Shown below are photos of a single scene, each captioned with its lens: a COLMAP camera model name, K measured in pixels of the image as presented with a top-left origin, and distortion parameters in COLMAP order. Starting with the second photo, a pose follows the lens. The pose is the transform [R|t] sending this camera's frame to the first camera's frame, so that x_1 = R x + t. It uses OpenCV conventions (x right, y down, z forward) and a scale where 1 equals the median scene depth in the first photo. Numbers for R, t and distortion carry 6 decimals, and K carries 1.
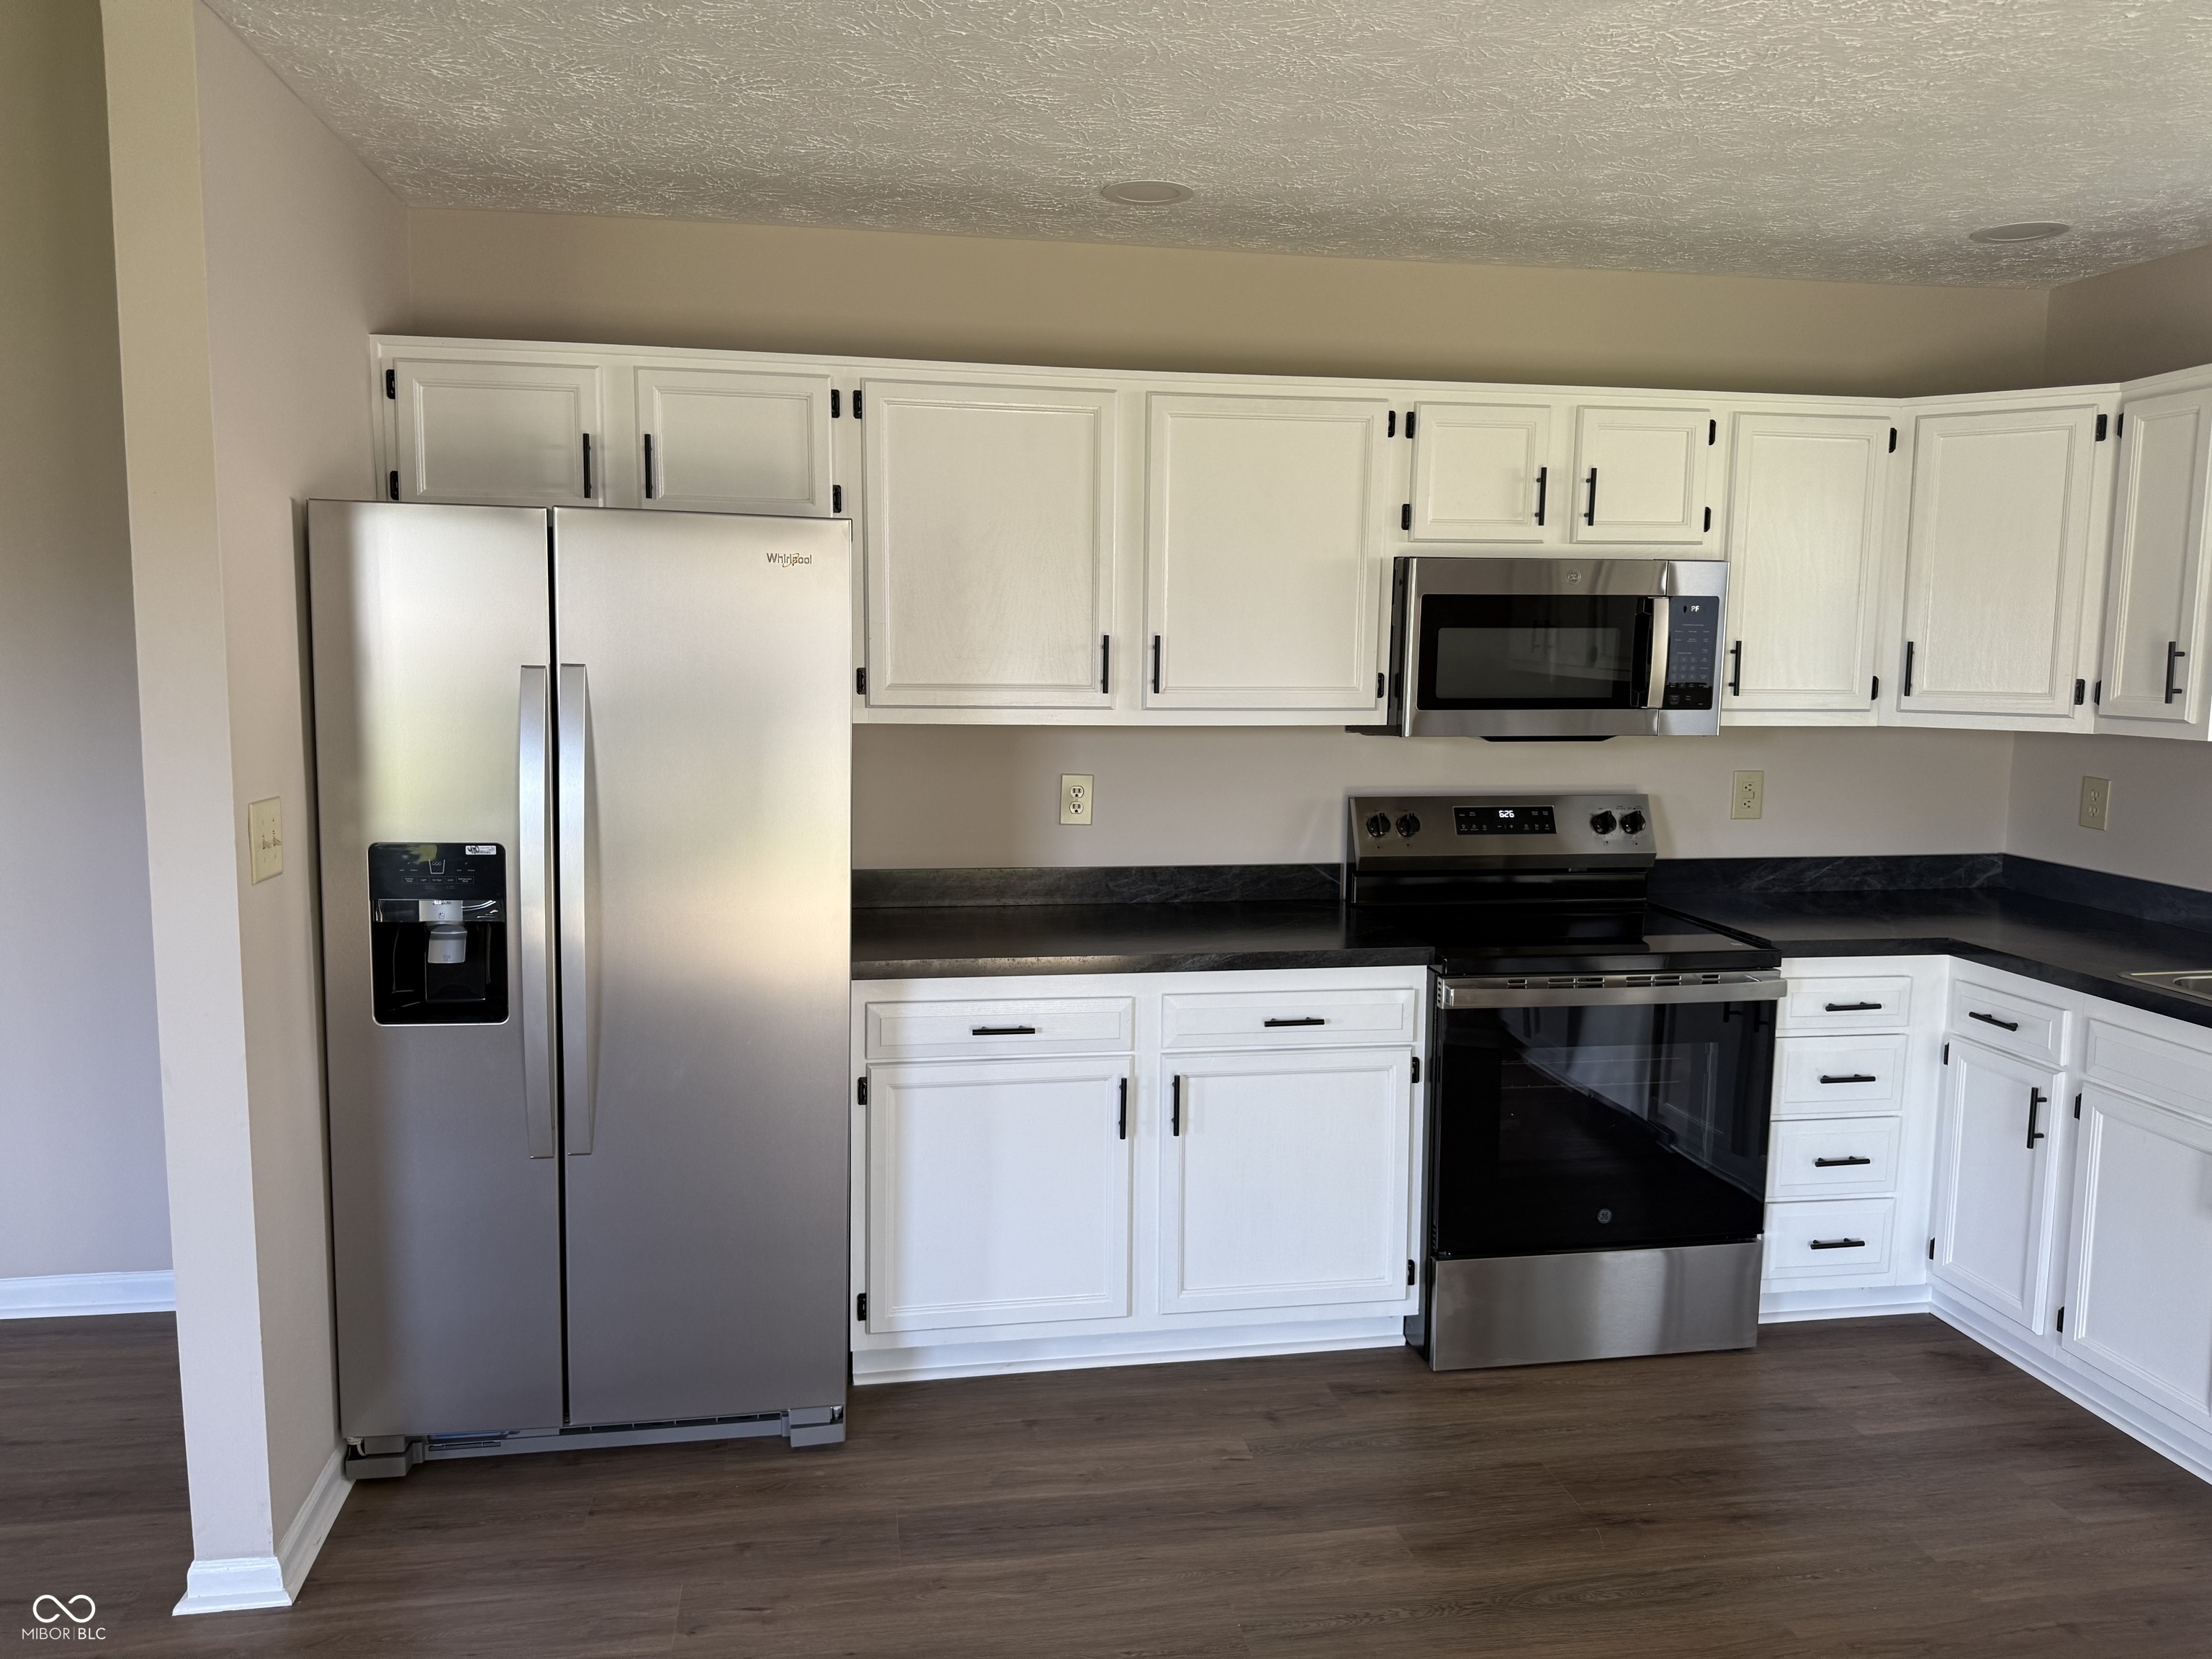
lens RADIAL K [[1575.4, 0, 1073.4], [0, 1575.4, 825.2], [0, 0, 1]] dist [0.095438, -0.131662]
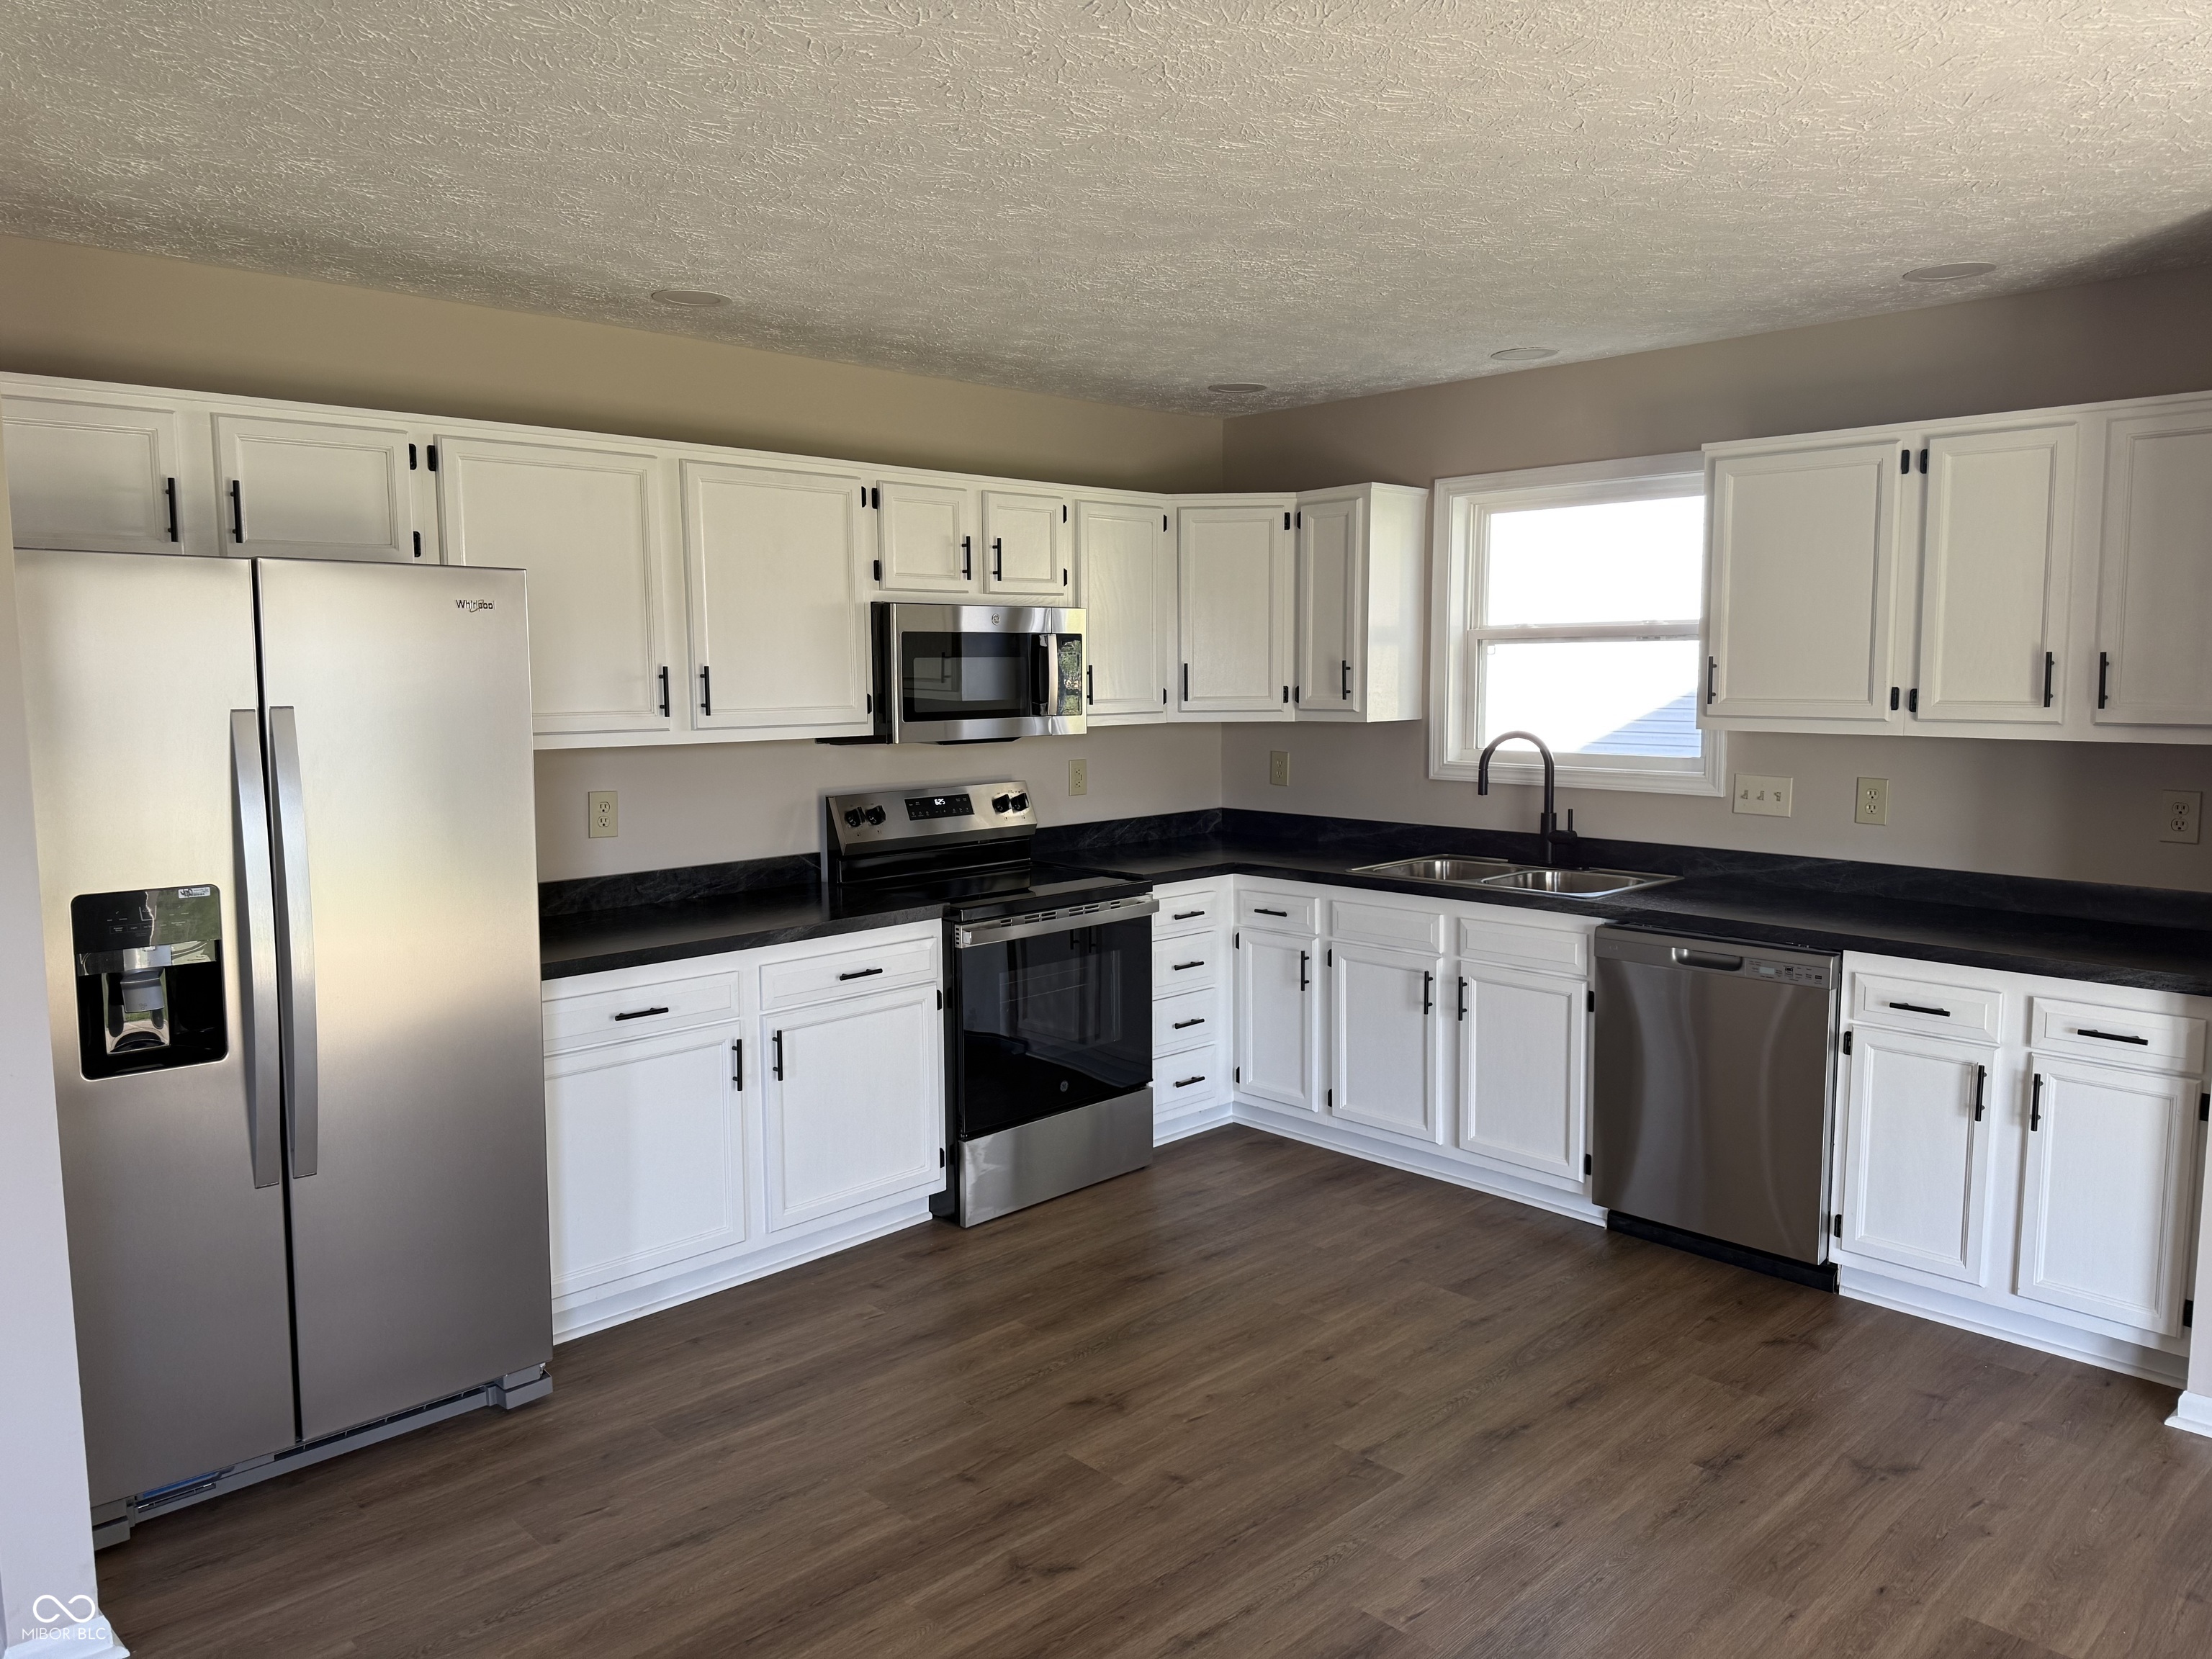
lens RADIAL K [[1548.9, 0, 1106.0], [0, 1548.9, 829.5], [0, 0, 1]] dist [0.047260, -0.055254]
pose [[0.821769, -0.078633, 0.564369, -0.365933], [0.084292, 0.996311, 0.016077, 0.007140], [-0.563551, 0.034360, 0.825366, -0.120272]]
